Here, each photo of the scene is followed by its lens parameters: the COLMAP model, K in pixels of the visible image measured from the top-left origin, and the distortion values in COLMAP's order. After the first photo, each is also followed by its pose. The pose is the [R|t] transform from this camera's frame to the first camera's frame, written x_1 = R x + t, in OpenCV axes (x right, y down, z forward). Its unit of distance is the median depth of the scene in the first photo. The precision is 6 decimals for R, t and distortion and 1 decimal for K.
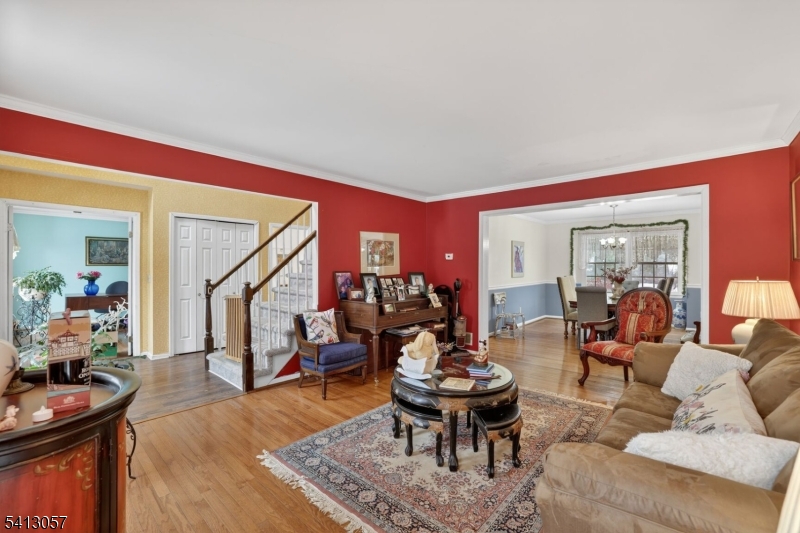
lens RADIAL K [[333.6, 0, 398.8], [0, 333.6, 268.7], [0, 0, 1]] dist [-0.004276, 0.000249]
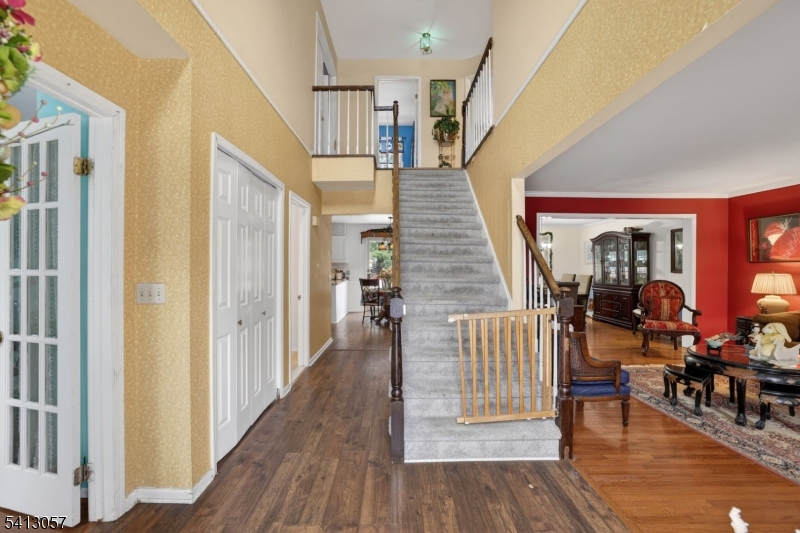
lens RADIAL K [[333.6, 0, 401.5], [0, 333.6, 264.0], [0, 0, 1]] dist [-0.004276, 0.000249]
pose [[0.732971, 0.005393, 0.680239, -1.304331], [0.000020, 0.999968, -0.007949, 0.002321], [-0.680260, 0.005840, 0.732947, 0.852792]]
